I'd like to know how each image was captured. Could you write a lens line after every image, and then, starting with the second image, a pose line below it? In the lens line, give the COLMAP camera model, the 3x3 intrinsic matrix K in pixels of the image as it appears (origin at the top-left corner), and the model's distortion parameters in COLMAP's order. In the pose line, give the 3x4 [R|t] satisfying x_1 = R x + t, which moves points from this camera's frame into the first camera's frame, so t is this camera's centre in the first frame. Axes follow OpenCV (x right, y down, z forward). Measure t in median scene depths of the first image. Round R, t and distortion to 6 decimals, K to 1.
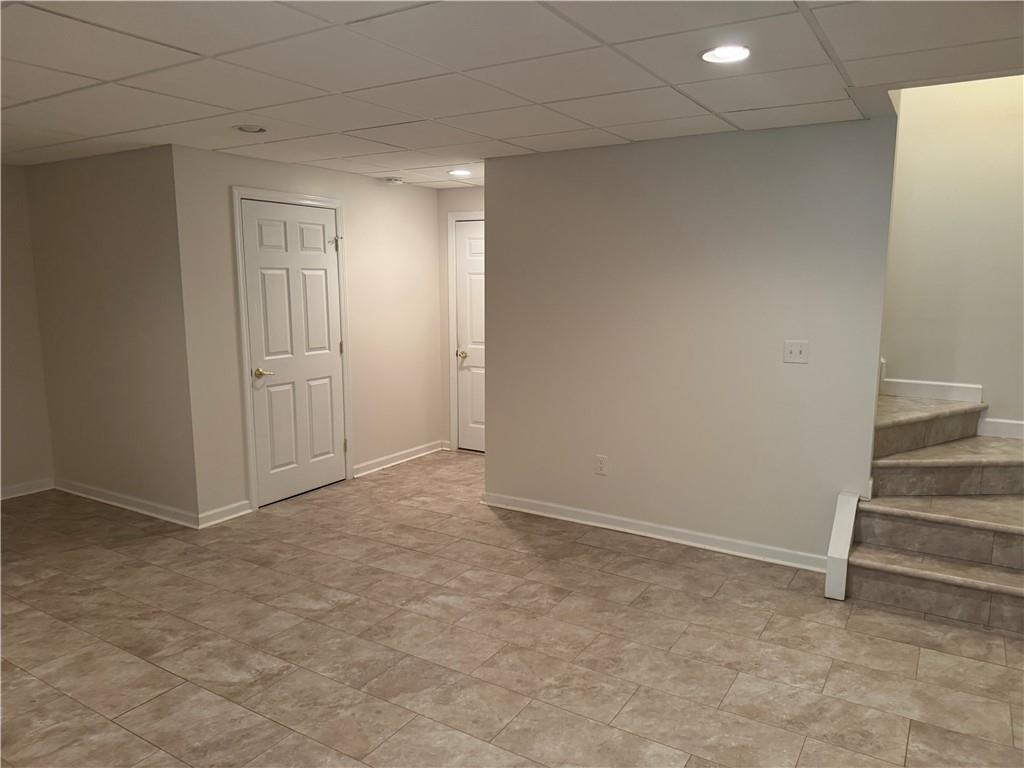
lens RADIAL K [[720.0, 0, 512.5], [0, 720.0, 382.5], [0, 0, 1]] dist [0.094520, -0.131122]
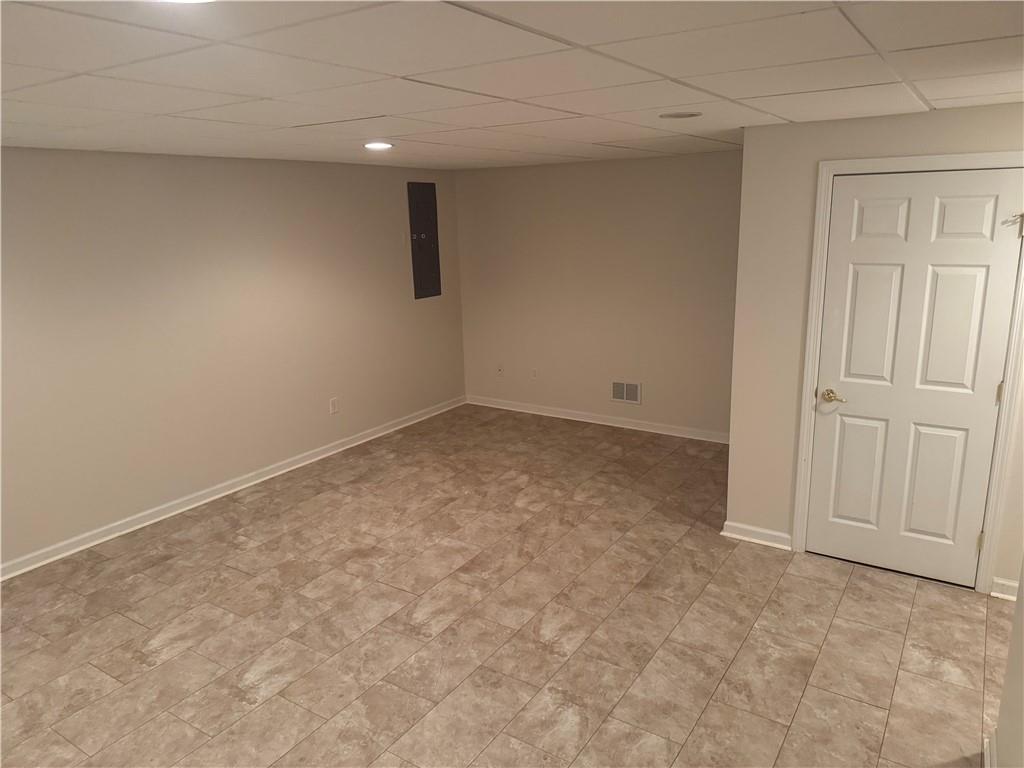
lens RADIAL K [[720.0, 0, 512.5], [0, 720.0, 382.5], [0, 0, 1]] dist [0.094520, -0.131122]
pose [[-0.024016, 0.231604, -0.972514, 0.495011], [-0.121896, 0.964857, 0.232791, -0.194479], [0.992252, 0.124137, 0.005059, 0.743112]]
